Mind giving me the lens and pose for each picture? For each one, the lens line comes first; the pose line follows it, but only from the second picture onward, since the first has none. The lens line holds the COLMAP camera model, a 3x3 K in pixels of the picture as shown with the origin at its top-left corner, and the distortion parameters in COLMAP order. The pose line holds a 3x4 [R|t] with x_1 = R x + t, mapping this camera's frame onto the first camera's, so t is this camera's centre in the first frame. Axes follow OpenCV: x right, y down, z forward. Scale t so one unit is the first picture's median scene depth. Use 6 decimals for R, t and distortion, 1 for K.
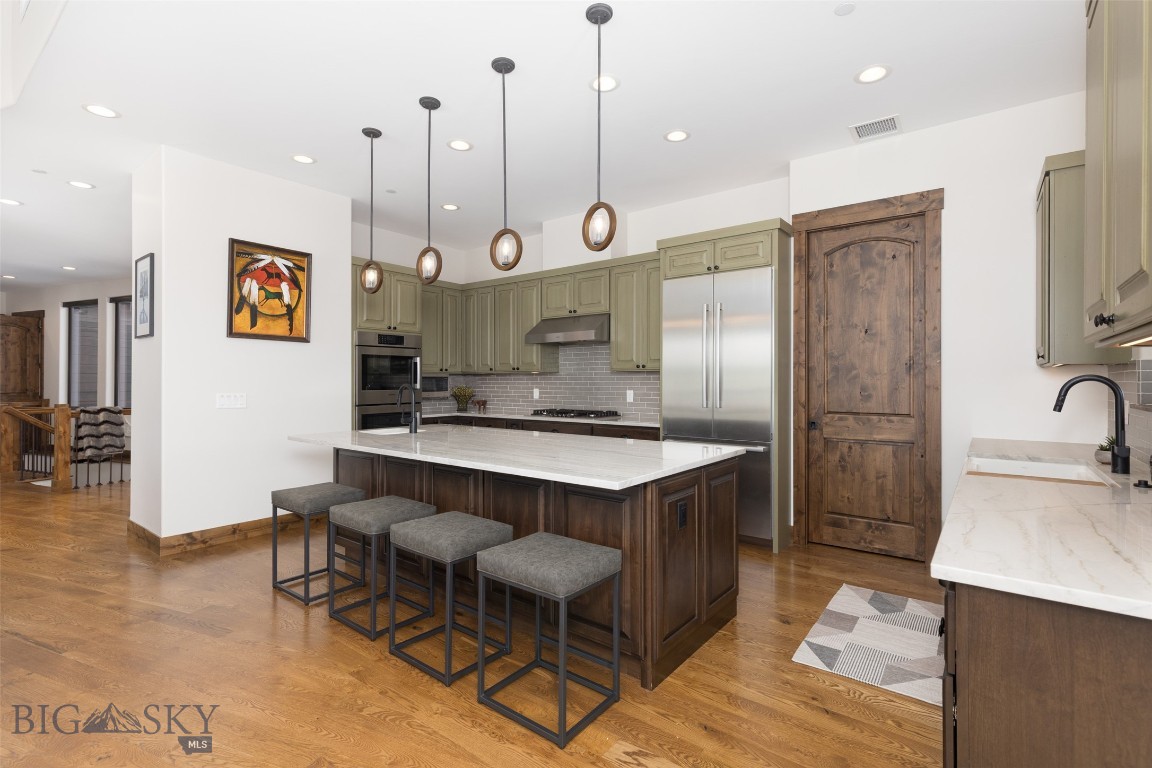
lens RADIAL K [[532.1, 0, 578.3], [0, 532.1, 378.3], [0, 0, 1]] dist [0.007864, -0.000013]
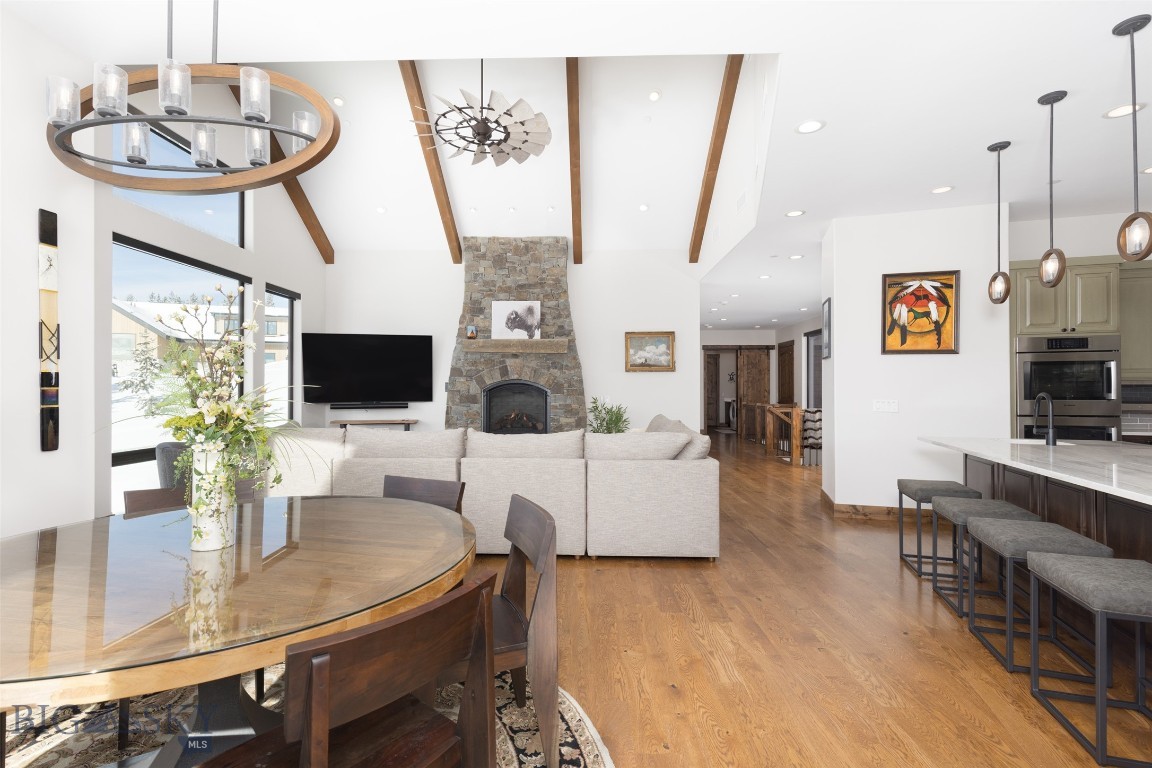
lens RADIAL K [[532.1, 0, 563.5], [0, 532.1, 379.1], [0, 0, 1]] dist [0.007864, -0.000013]
pose [[0.342462, -0.018526, -0.939349, 0.246695], [0.003811, 0.999825, -0.018329, -0.000101], [0.939524, 0.002697, 0.342473, -0.114048]]
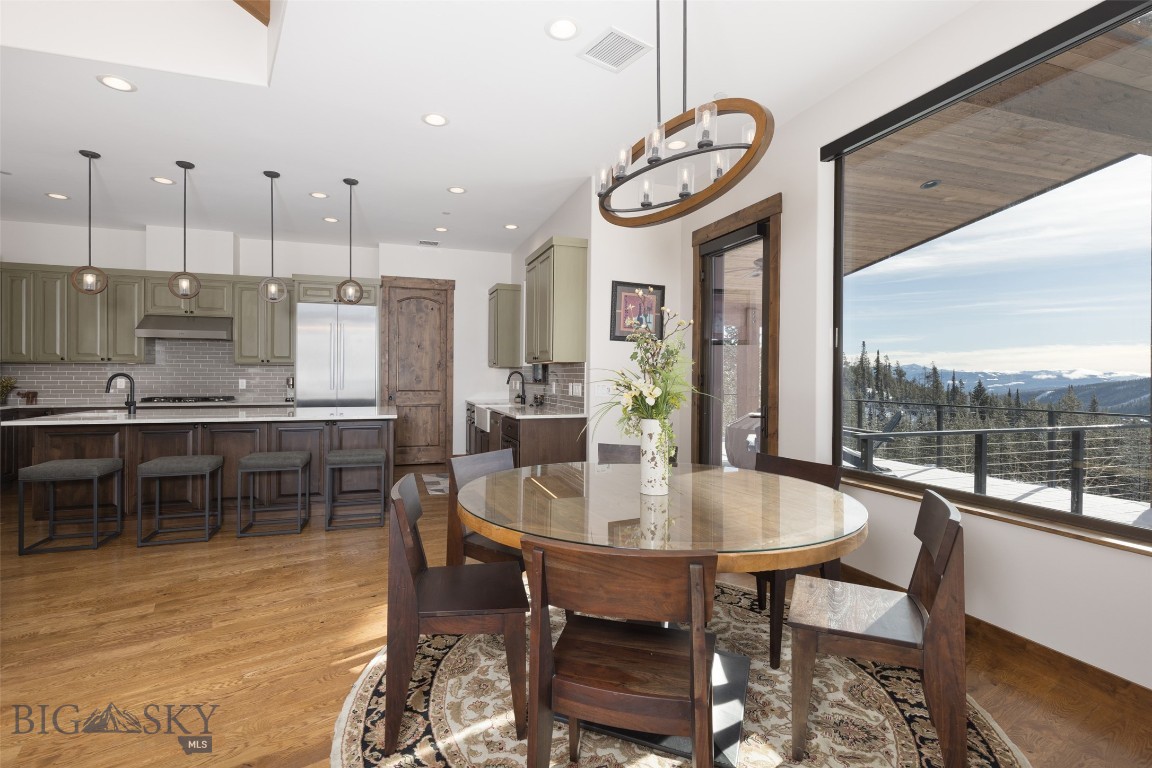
lens RADIAL K [[551.1, 0, 567.6], [0, 551.1, 376.2], [0, 0, 1]] dist [-0.001529, 0.000274]
pose [[0.556500, 0.001278, 0.830847, -0.689960], [-0.009594, 0.999942, 0.004888, 0.001671], [-0.830792, -0.010691, 0.556480, -0.453006]]
